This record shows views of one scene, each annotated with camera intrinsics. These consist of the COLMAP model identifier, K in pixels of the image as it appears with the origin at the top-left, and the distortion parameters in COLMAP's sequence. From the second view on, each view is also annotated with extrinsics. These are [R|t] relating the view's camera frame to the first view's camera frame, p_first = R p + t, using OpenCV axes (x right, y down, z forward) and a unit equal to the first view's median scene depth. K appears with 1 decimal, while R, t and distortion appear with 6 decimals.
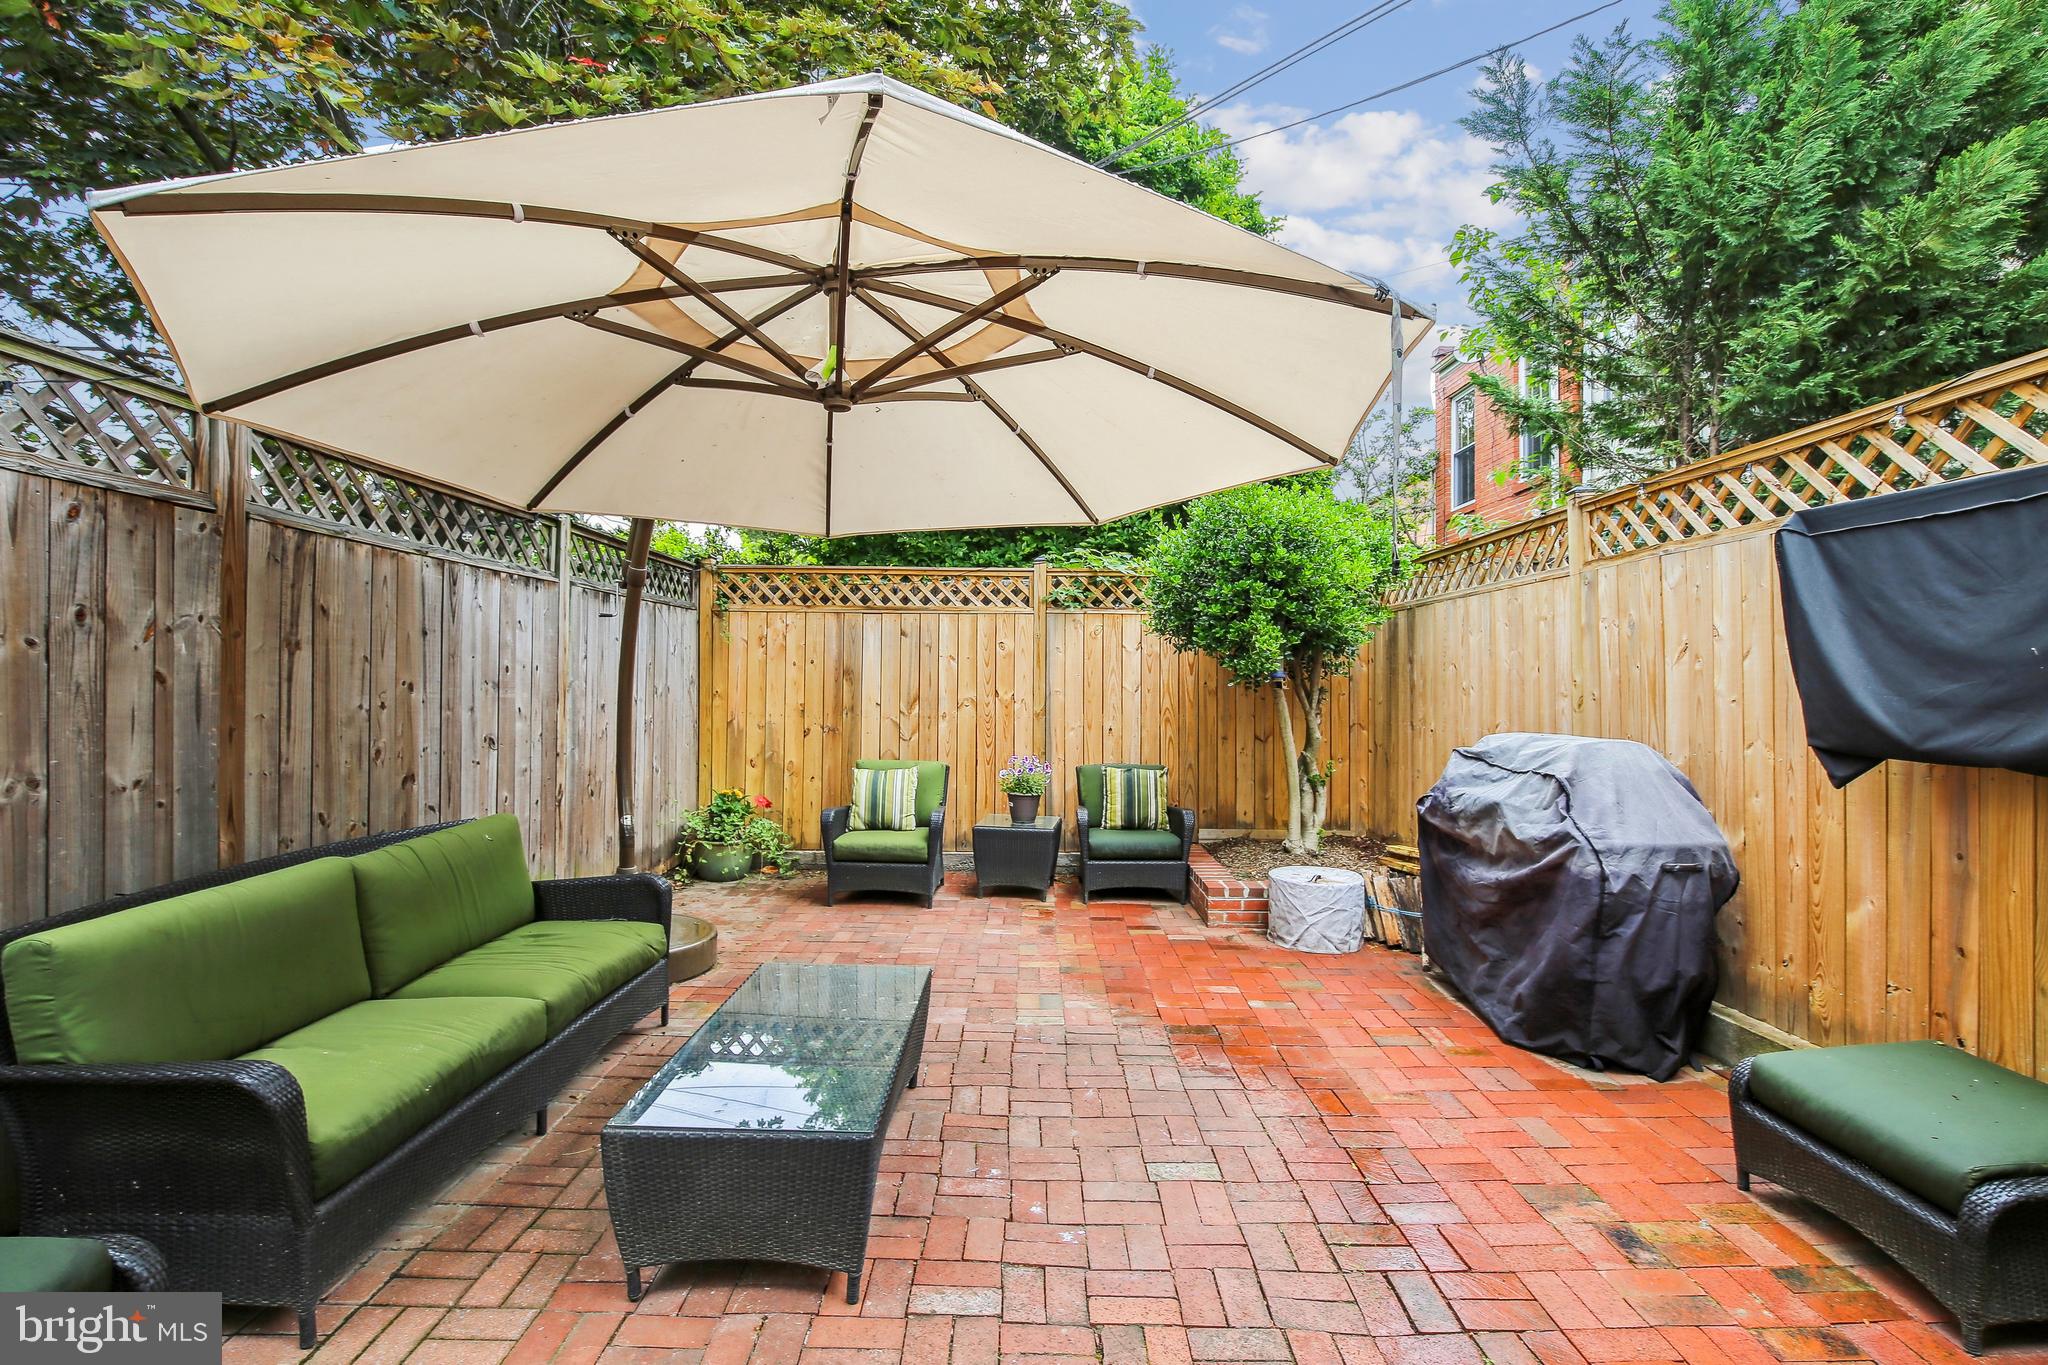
lens RADIAL K [[934.2, 0, 1021.5], [0, 934.2, 684.6], [0, 0, 1]] dist [0.001918, 0.000204]
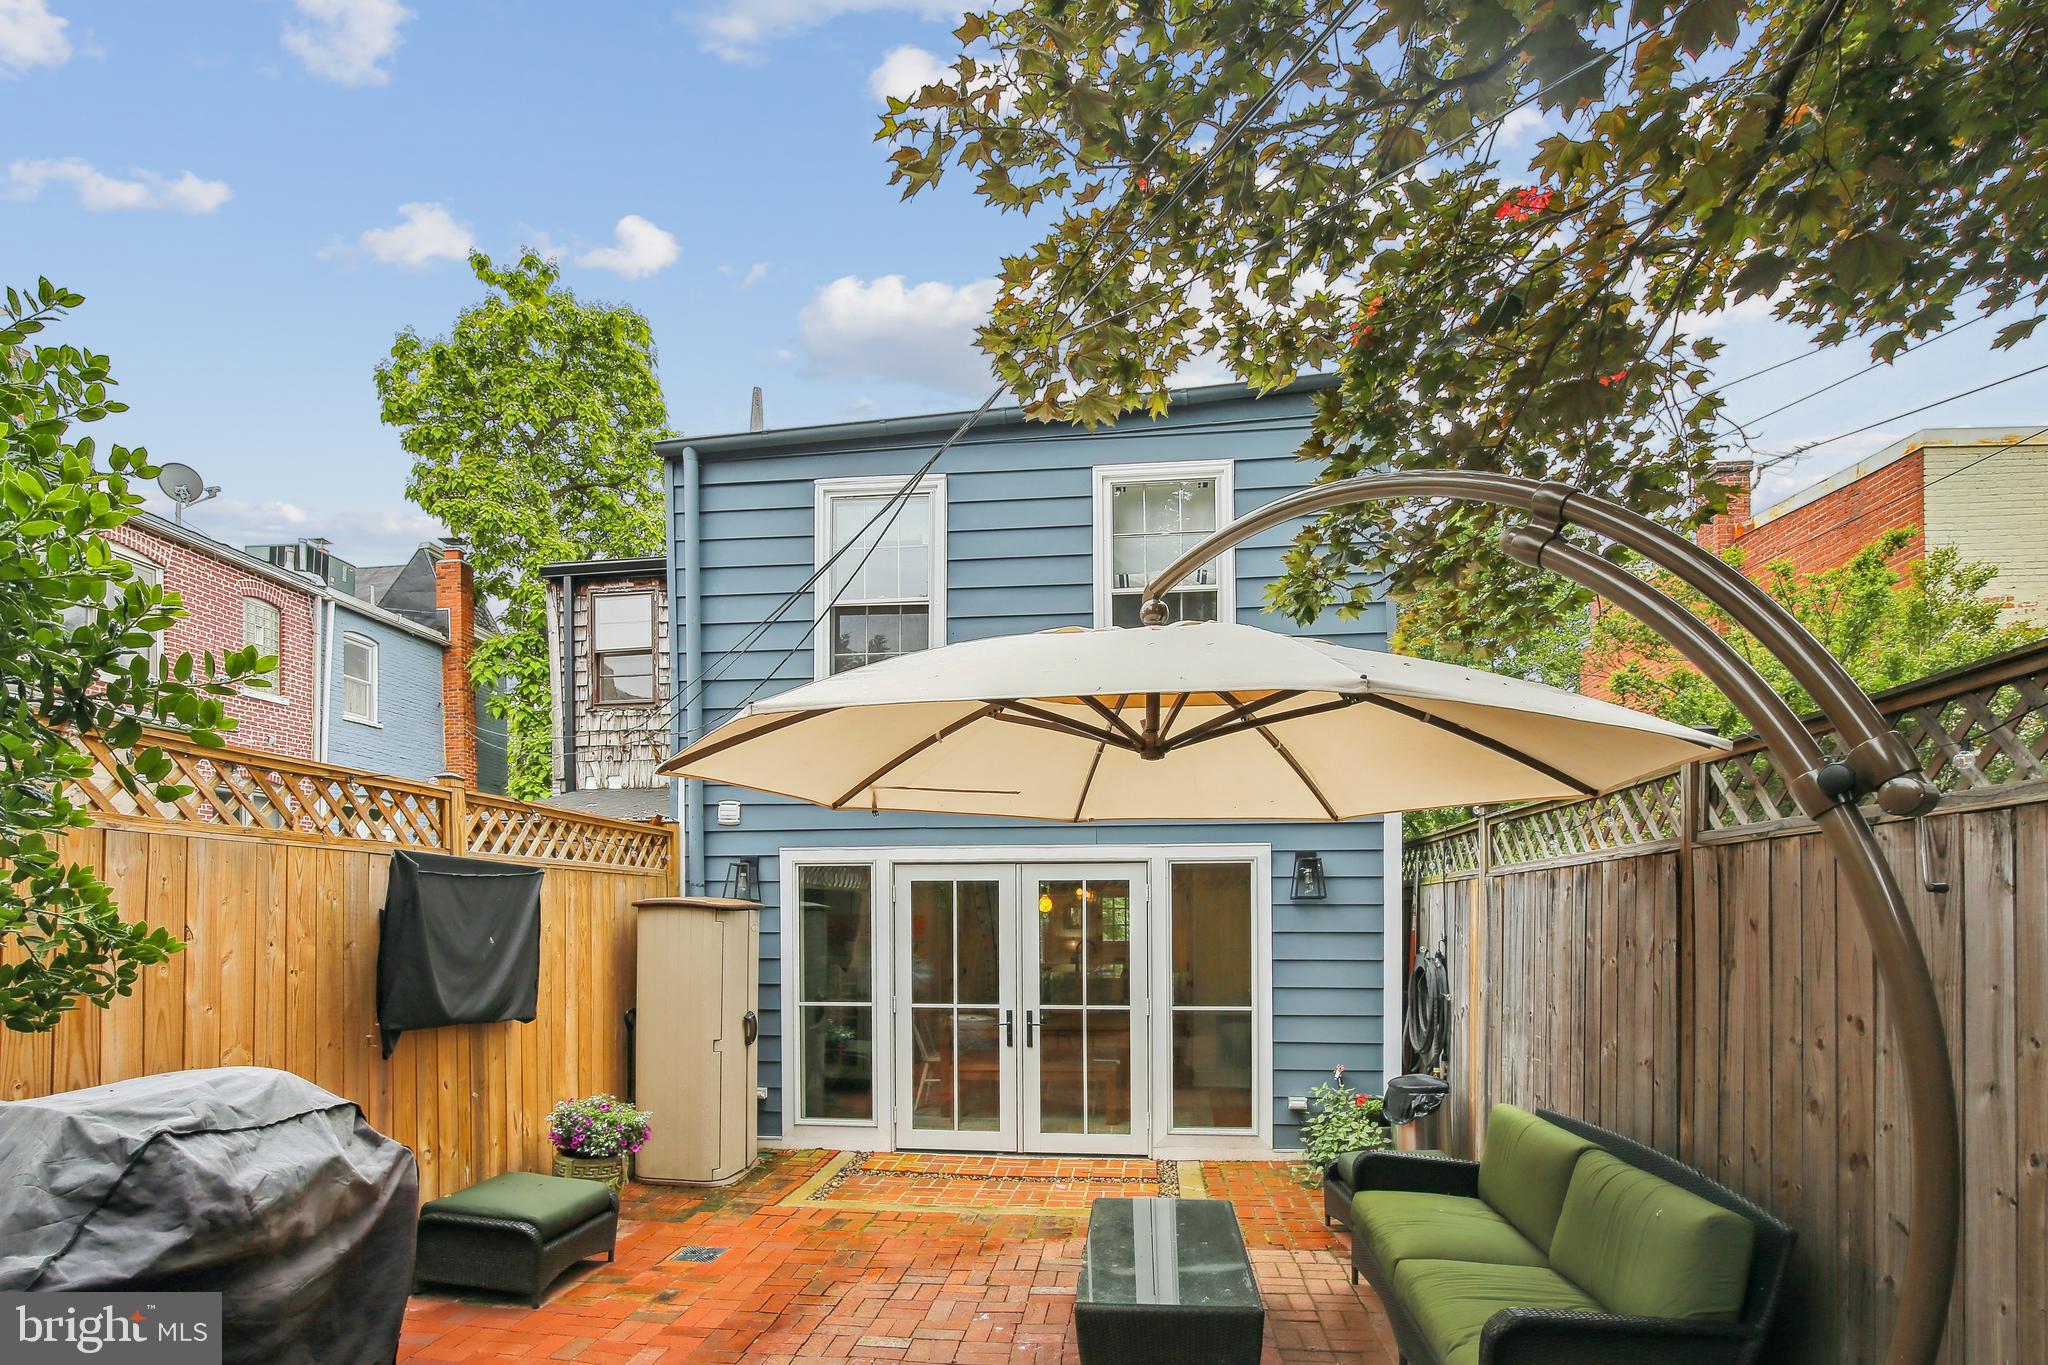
lens RADIAL K [[1015.9, 0, 1005.6], [0, 1015.9, 924.8], [0, 0, 1]] dist [-0.014422, 0.004939]
pose [[-0.992139, -0.003533, 0.125094, -0.163179], [-0.003246, 0.999992, 0.002495, -0.082112], [-0.125102, 0.002070, -0.992142, 2.143018]]
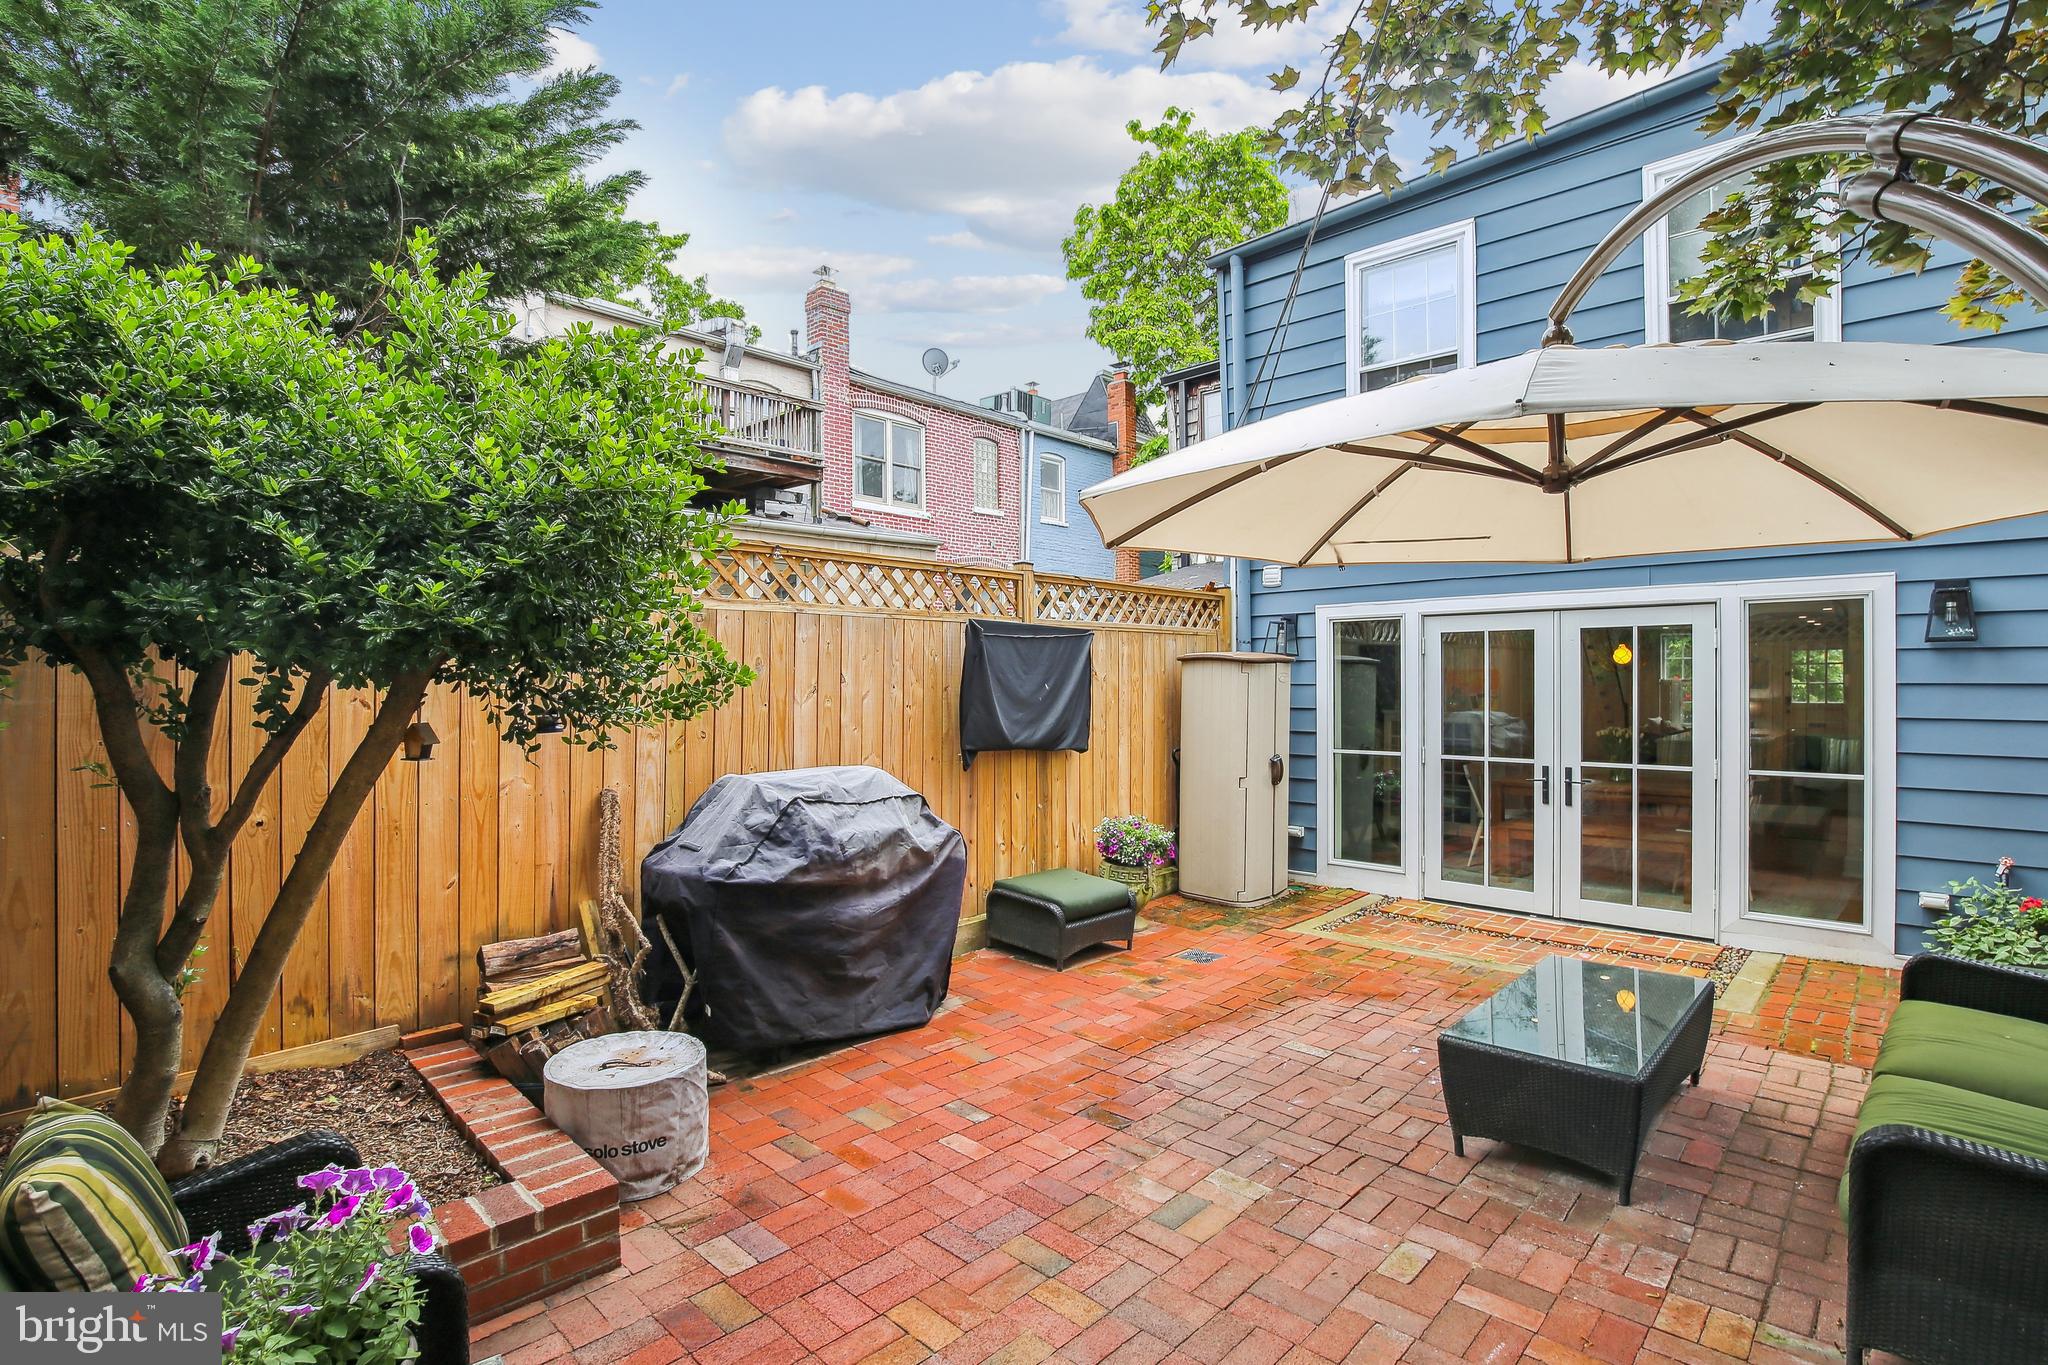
lens RADIAL K [[975.7, 0, 1034.9], [0, 975.7, 693.0], [0, 0, 1]] dist [-0.006809, 0.004741]
pose [[-0.734026, -0.009153, 0.679060, -0.493960], [-0.002517, 0.999939, 0.010757, -0.059812], [-0.679117, 0.006187, -0.734004, 2.142244]]
